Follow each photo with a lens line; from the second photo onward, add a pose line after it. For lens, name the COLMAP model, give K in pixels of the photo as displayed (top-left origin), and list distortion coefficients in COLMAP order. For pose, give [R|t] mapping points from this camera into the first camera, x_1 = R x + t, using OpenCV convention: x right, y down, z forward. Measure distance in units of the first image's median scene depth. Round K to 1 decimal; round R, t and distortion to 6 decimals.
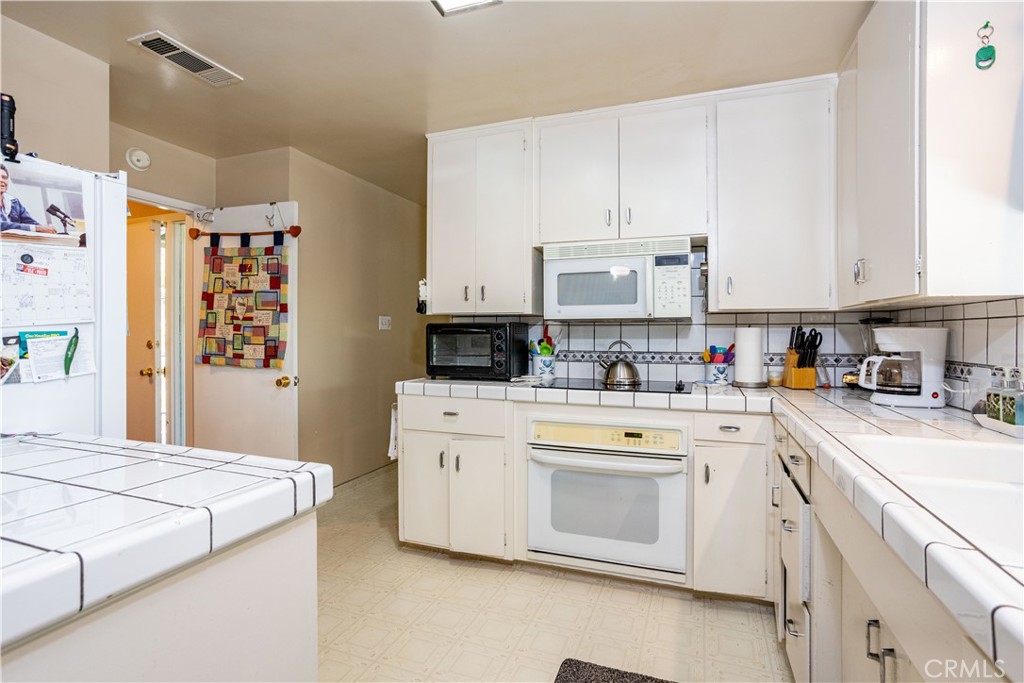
lens RADIAL K [[508.9, 0, 507.7], [0, 508.9, 339.7], [0, 0, 1]] dist [-0.050606, 0.038049]
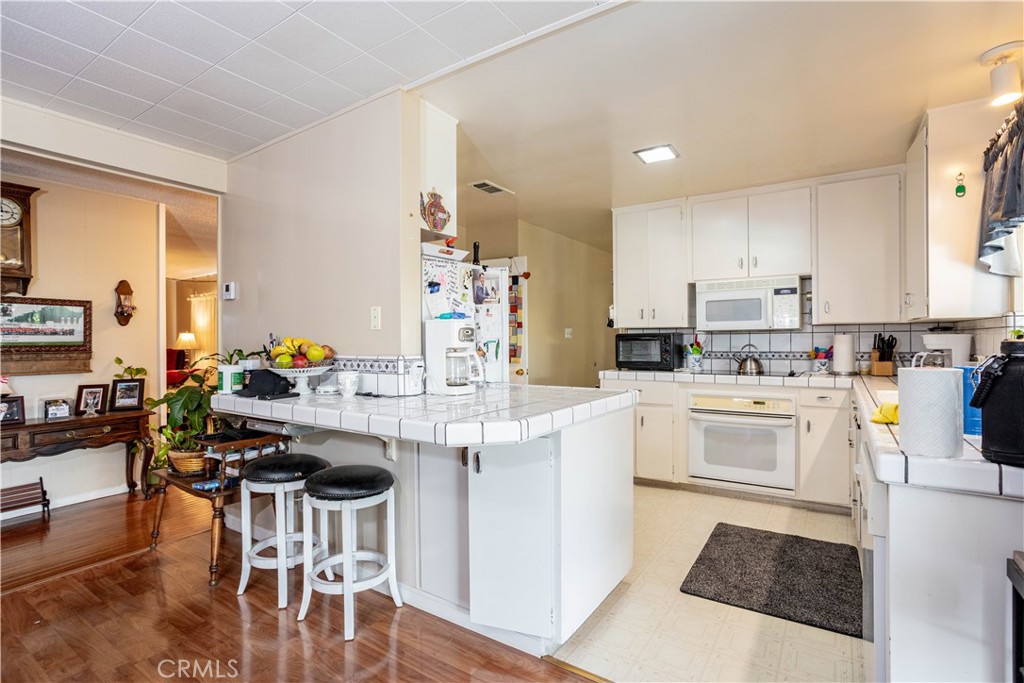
lens RADIAL K [[499.6, 0, 514.3], [0, 499.6, 347.9], [0, 0, 1]] dist [-0.045724, 0.036754]
pose [[0.976502, -0.004955, -0.215451, -0.145041], [0.005491, 0.999983, 0.001888, 0.006234], [0.215438, -0.003027, 0.976513, -0.594126]]
